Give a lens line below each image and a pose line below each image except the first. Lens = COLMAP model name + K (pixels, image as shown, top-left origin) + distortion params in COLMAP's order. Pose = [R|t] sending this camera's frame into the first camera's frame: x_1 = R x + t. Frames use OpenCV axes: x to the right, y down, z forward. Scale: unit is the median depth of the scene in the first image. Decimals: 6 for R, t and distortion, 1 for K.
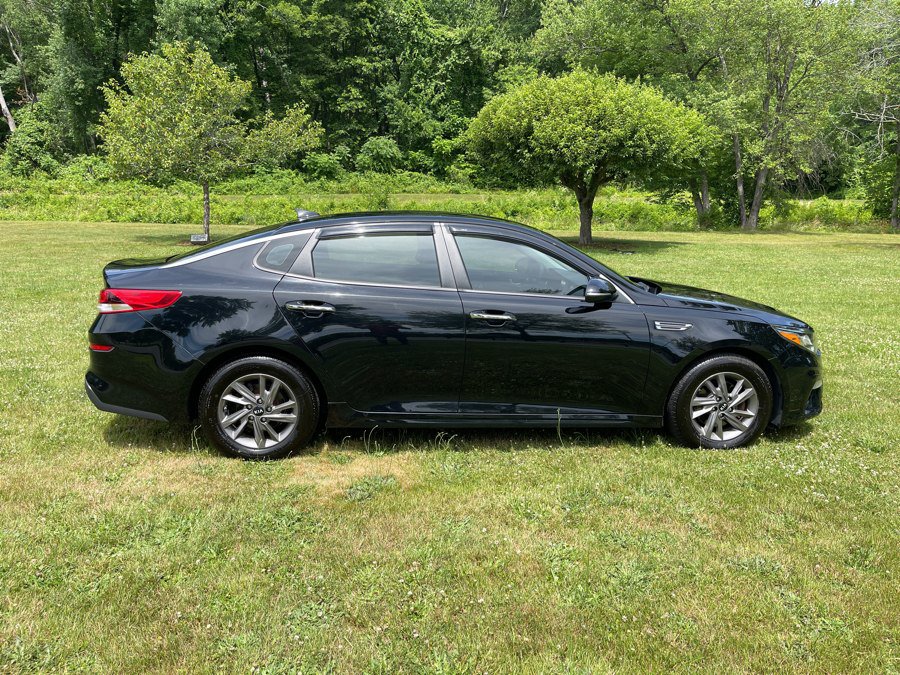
lens RADIAL K [[672.3, 0, 453.4], [0, 672.3, 335.1], [0, 0, 1]] dist [0.067695, -0.092967]
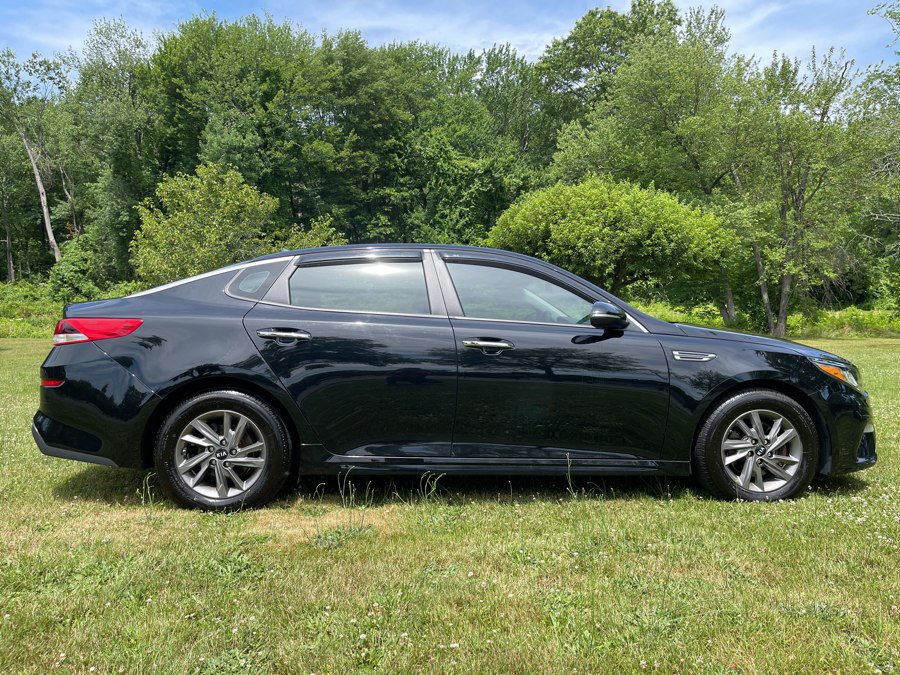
lens RADIAL K [[672.3, 0, 458.1], [0, 672.3, 335.9], [0, 0, 1]] dist [0.067695, -0.092967]
pose [[0.999224, -0.017558, -0.035254, 0.011920], [0.010947, 0.983673, -0.179631, 0.028438], [0.037832, 0.179106, 0.983102, 0.028329]]
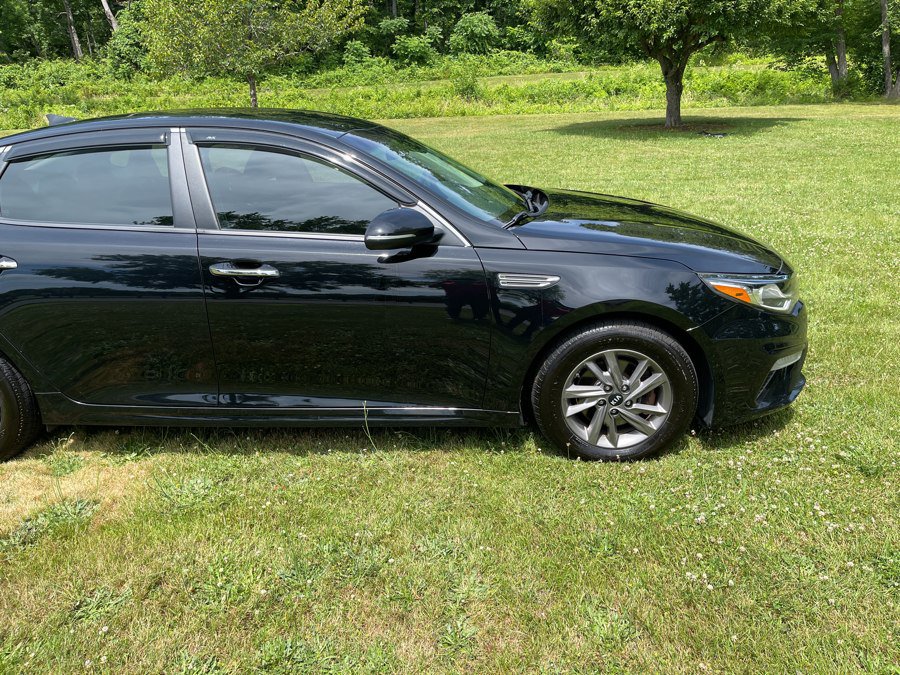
lens RADIAL K [[672.3, 0, 455.7], [0, 672.3, 337.3], [0, 0, 1]] dist [0.067695, -0.092967]
pose [[0.985253, 0.008449, -0.170894, 0.090068], [0.019122, 0.987086, 0.159046, -0.015585], [0.170031, -0.159968, 0.972368, 0.087246]]
